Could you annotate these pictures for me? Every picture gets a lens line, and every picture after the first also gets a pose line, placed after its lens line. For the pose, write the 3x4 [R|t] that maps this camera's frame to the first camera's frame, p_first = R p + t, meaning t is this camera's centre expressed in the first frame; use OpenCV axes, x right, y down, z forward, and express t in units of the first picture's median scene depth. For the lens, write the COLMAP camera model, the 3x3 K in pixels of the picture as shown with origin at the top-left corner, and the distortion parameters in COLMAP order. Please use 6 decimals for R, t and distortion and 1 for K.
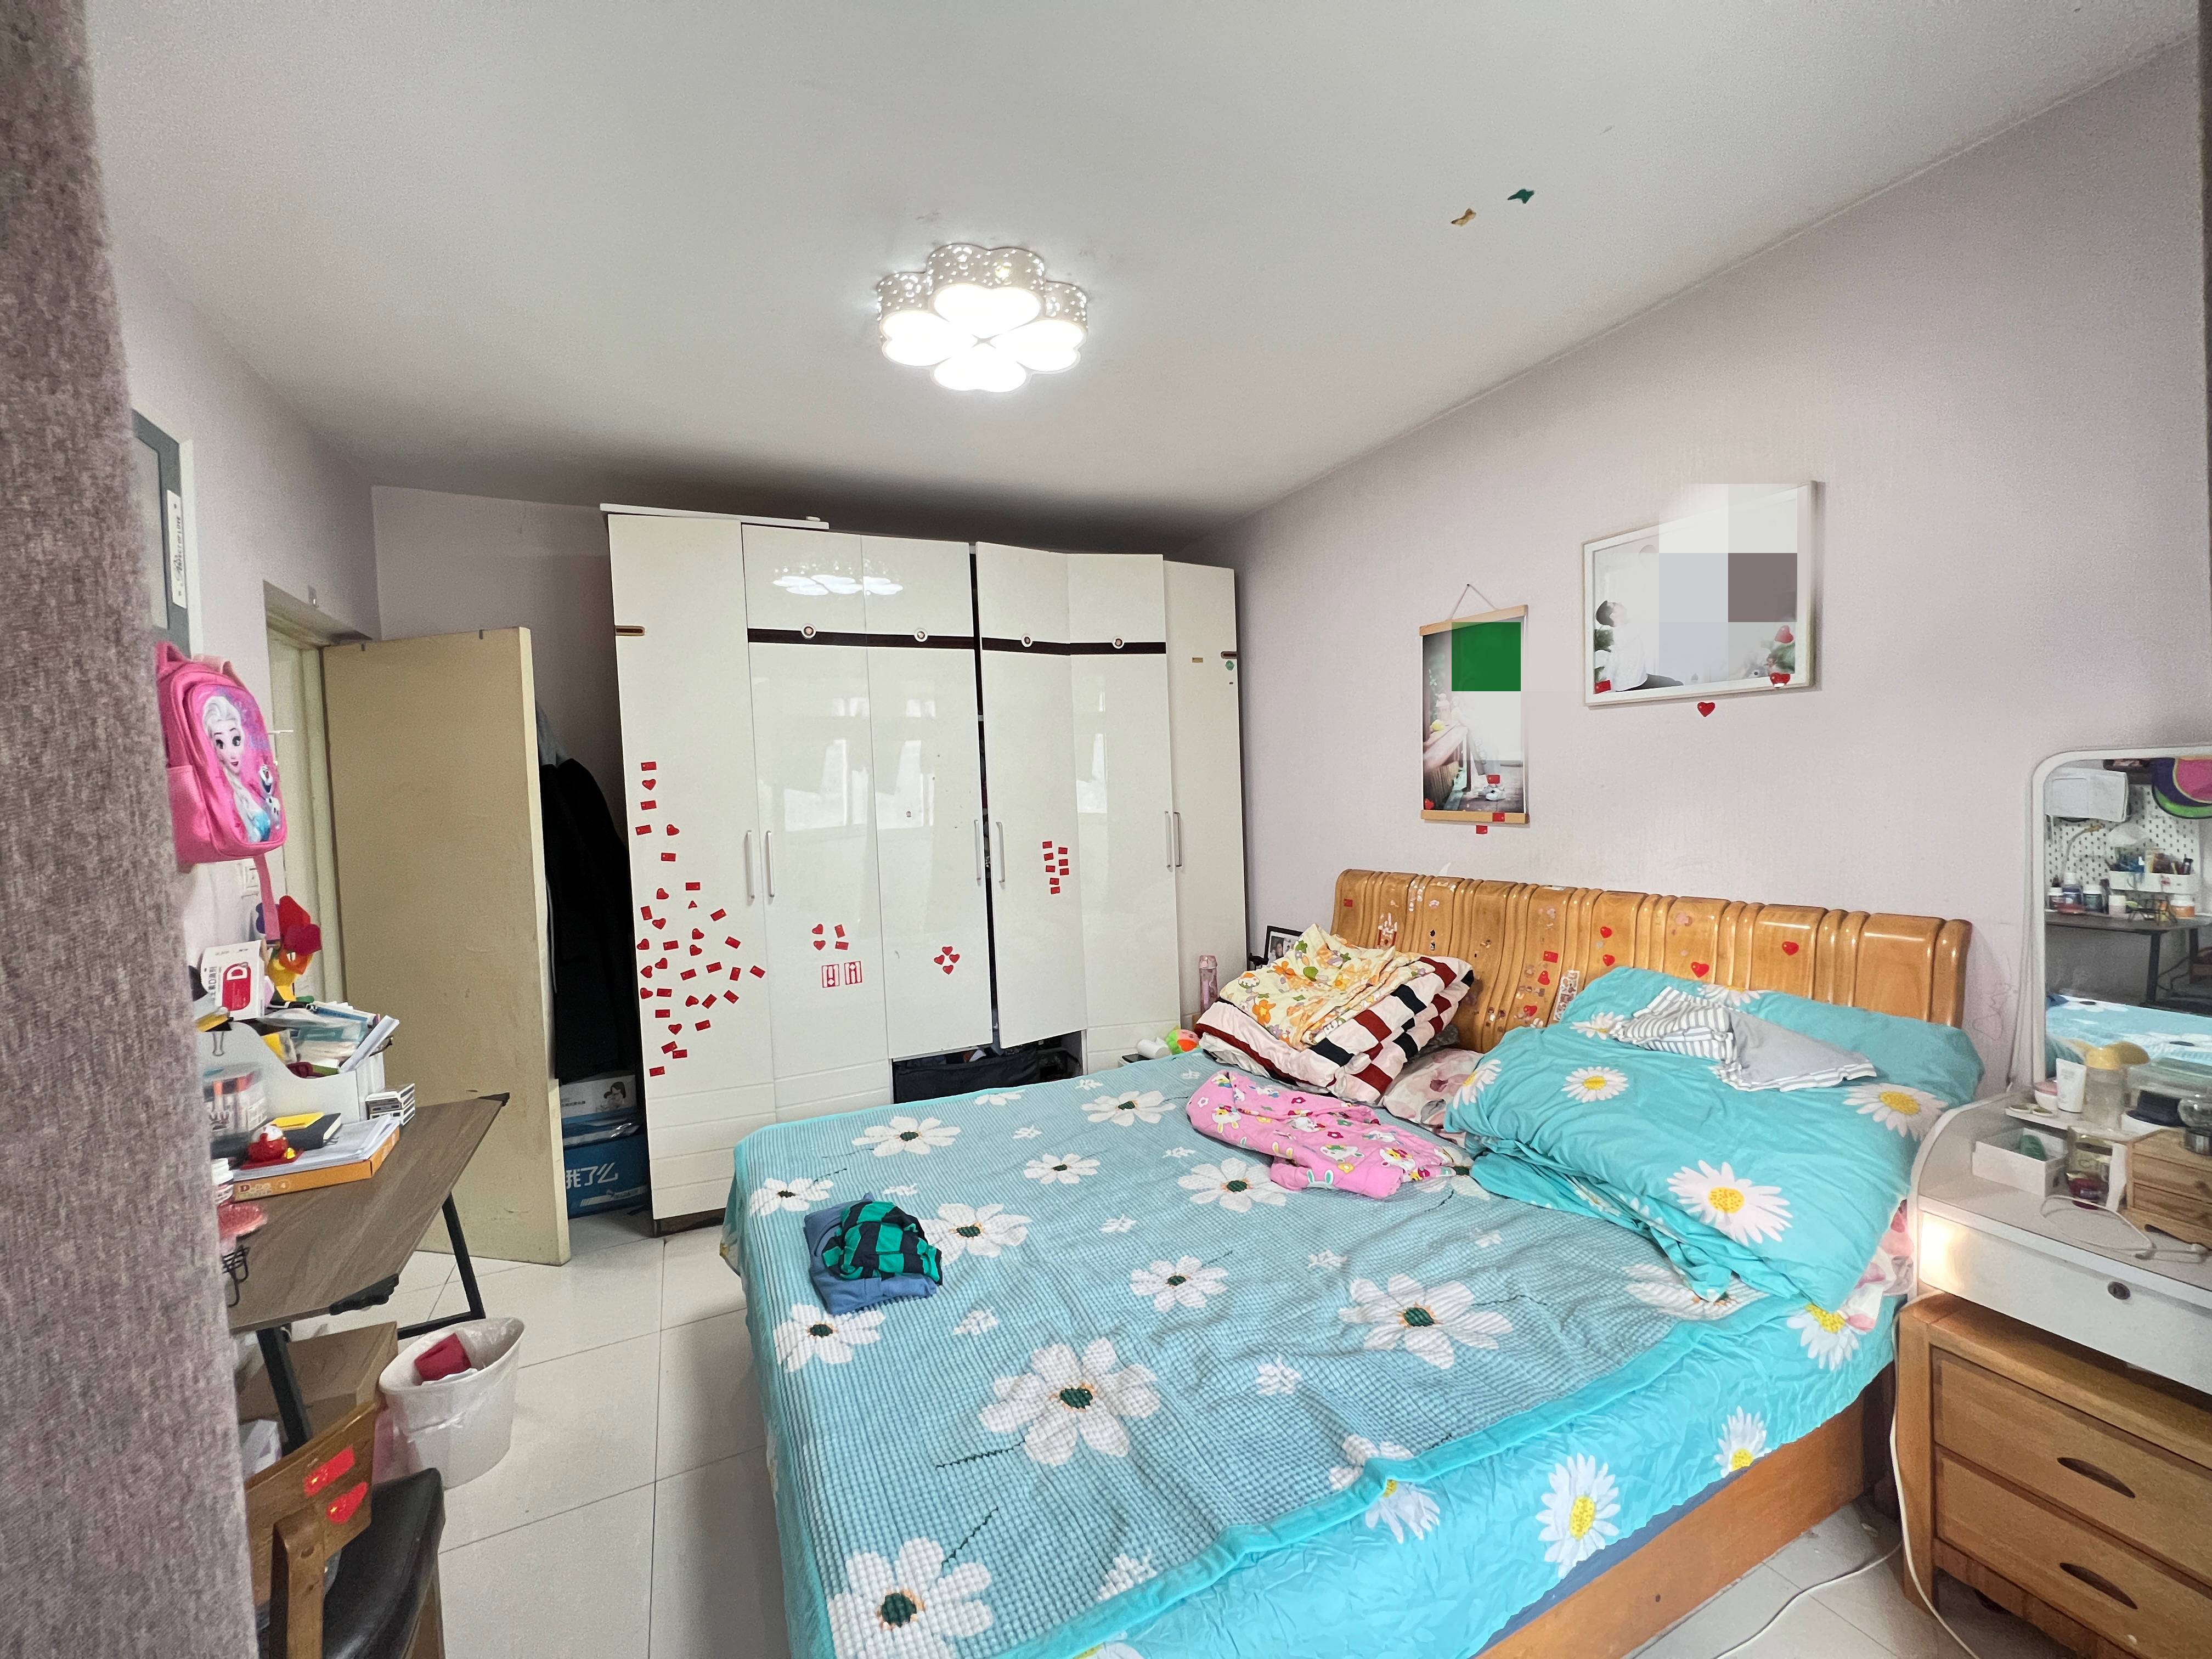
lens RADIAL K [[881.5, 0, 1105.1], [0, 881.5, 824.9], [0, 0, 1]] dist [-0.002555, 0.000841]
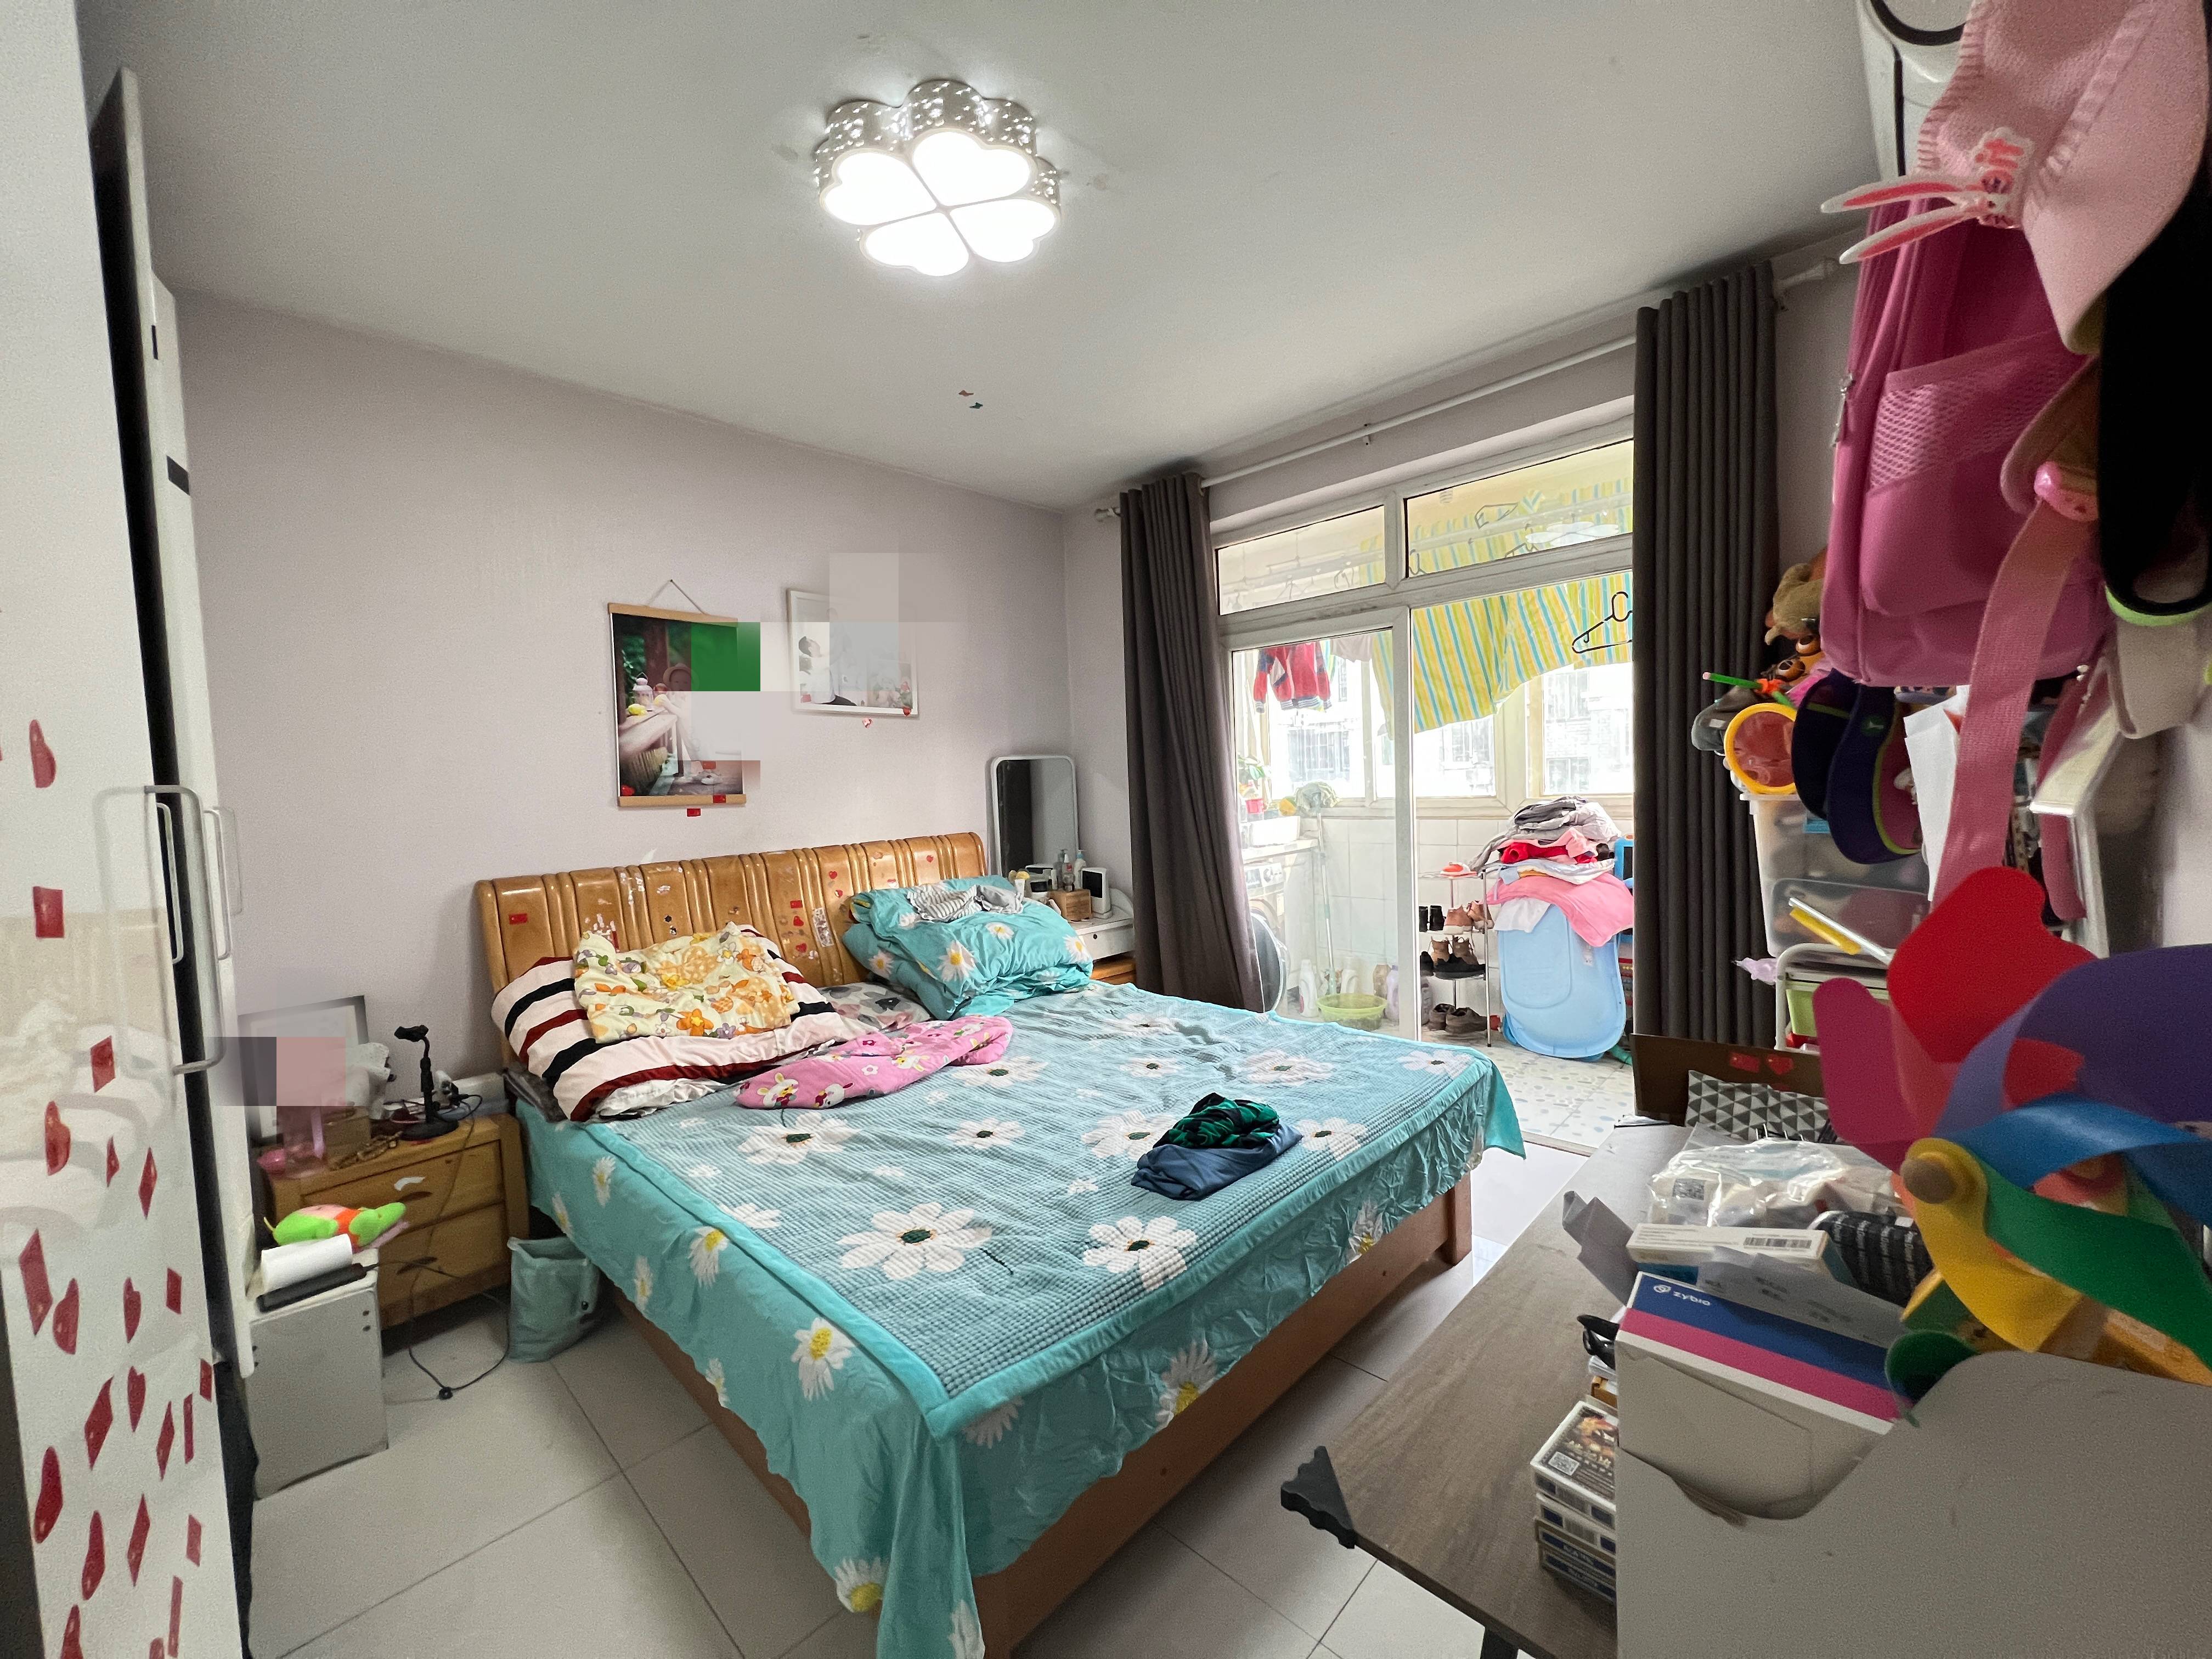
lens RADIAL K [[881.5, 0, 1105.1], [0, 881.5, 824.9], [0, 0, 1]] dist [-0.002555, 0.000841]
pose [[-0.343088, 0.003483, 0.939297, -0.834159], [0.091373, 0.995374, 0.029684, 0.038501], [-0.934848, 0.096011, -0.341819, 0.997375]]
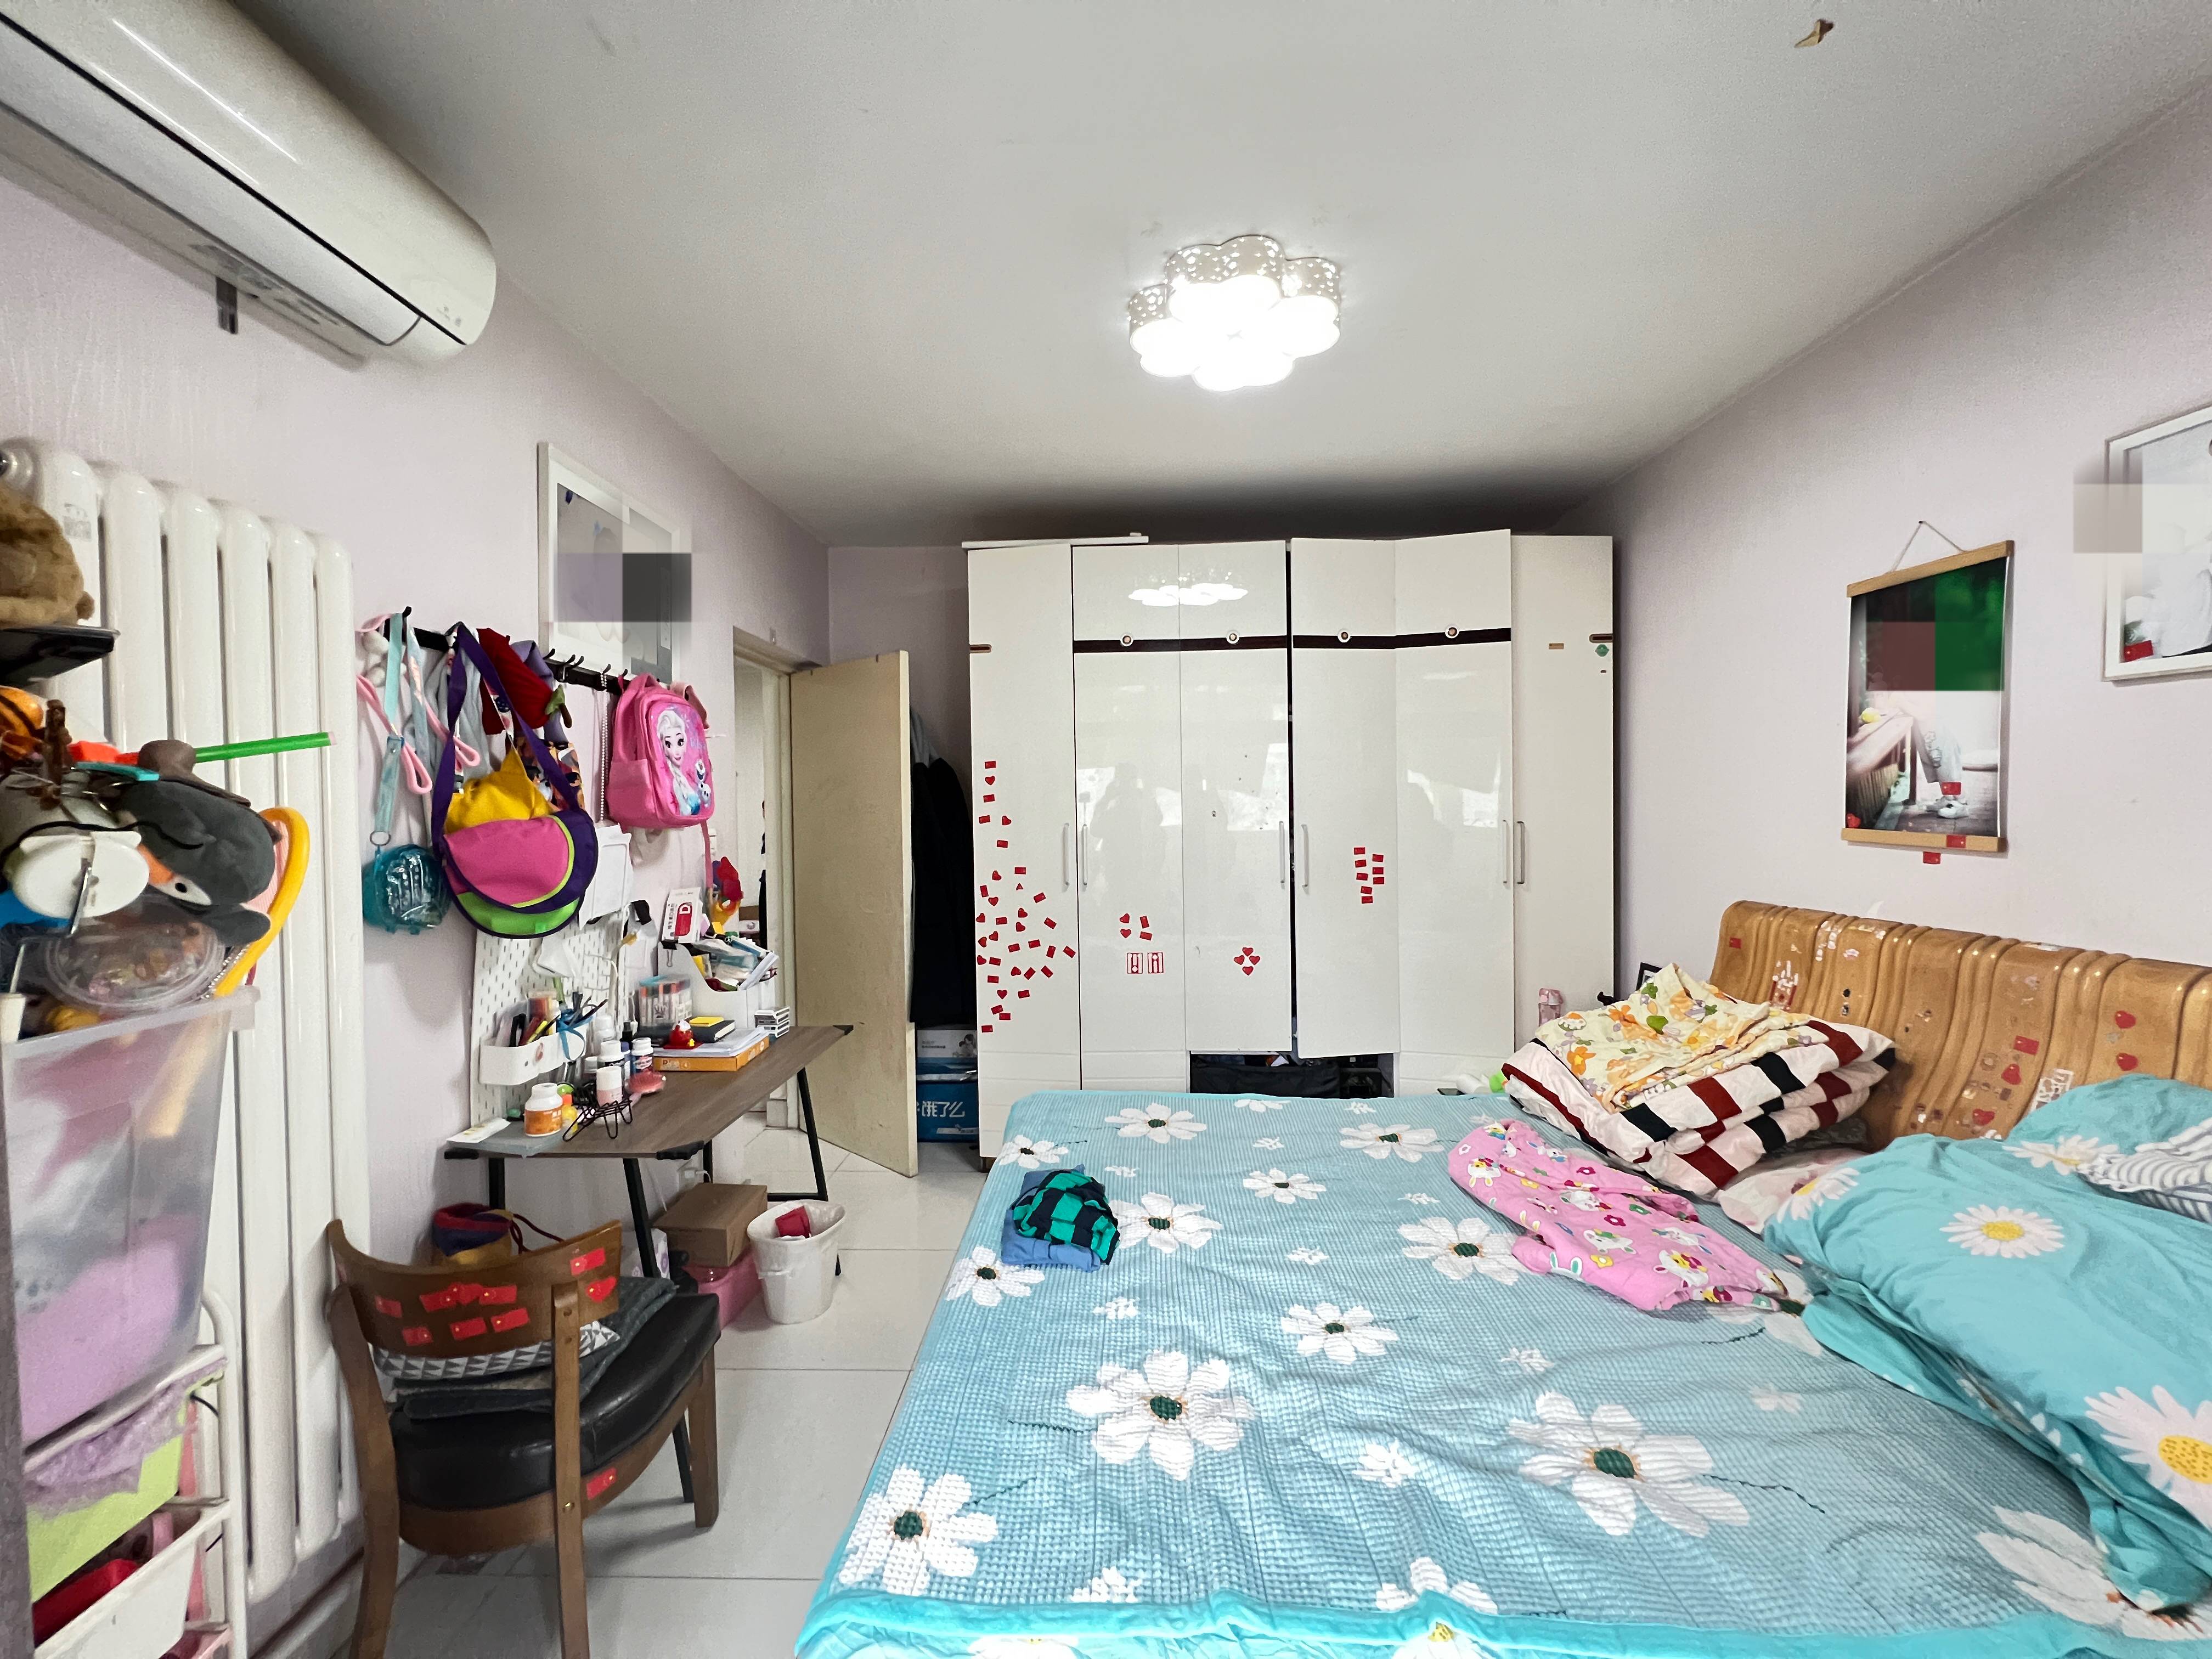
lens RADIAL K [[881.5, 0, 1105.1], [0, 881.5, 824.9], [0, 0, 1]] dist [-0.002555, 0.000841]
pose [[0.886249, 0.036557, -0.461764, 0.175613], [-0.039096, 0.999227, 0.004070, 0.002249], [0.461556, 0.014446, 0.886993, 0.049819]]
